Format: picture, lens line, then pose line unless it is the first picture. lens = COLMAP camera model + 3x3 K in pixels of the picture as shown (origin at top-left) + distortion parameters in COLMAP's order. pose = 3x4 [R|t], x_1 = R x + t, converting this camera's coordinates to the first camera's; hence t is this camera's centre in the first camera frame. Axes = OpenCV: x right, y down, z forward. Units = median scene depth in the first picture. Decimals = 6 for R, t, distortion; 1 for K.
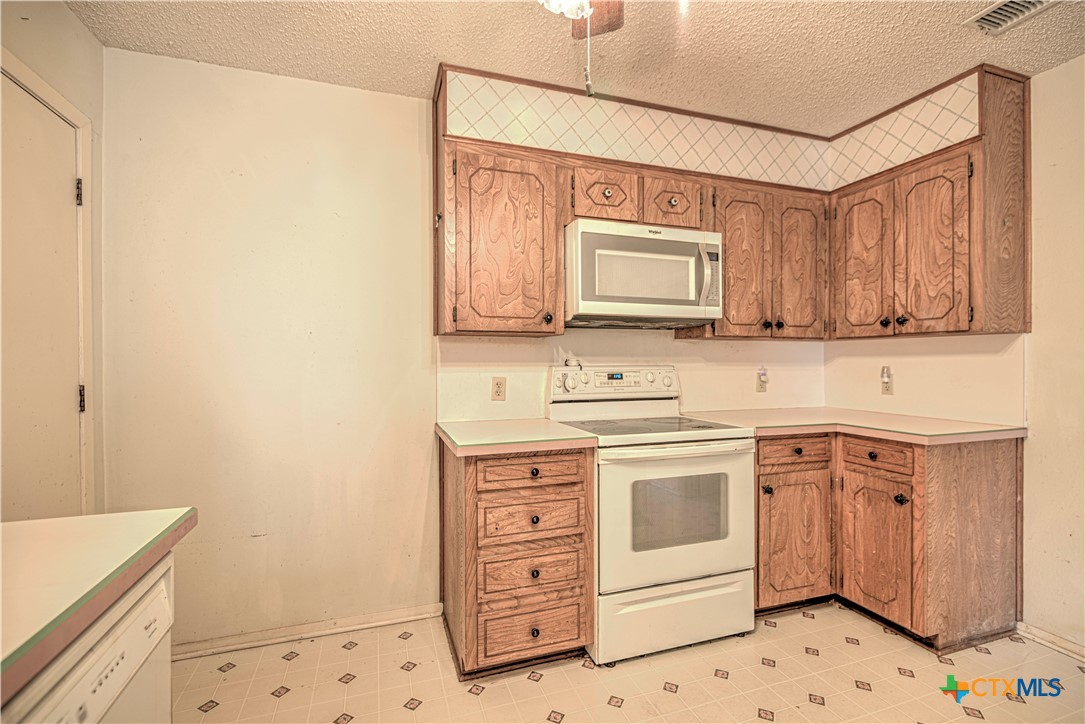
lens RADIAL K [[489.0, 0, 544.3], [0, 489.0, 358.2], [0, 0, 1]] dist [0.001744, -0.000156]
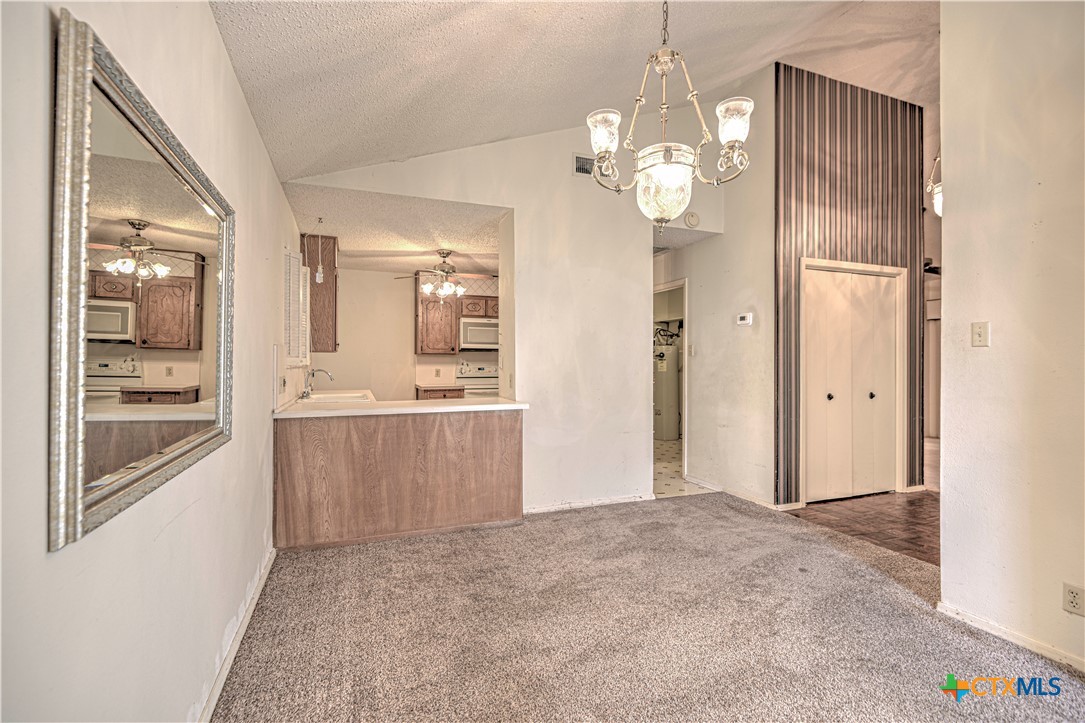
lens RADIAL K [[489.0, 0, 541.6], [0, 489.0, 360.6], [0, 0, 1]] dist [0.001744, -0.000156]
pose [[0.998684, 0.005201, 0.051021, 0.405017], [-0.005227, 0.999986, 0.000368, -0.013973], [-0.051018, -0.000634, 0.998698, -2.070978]]
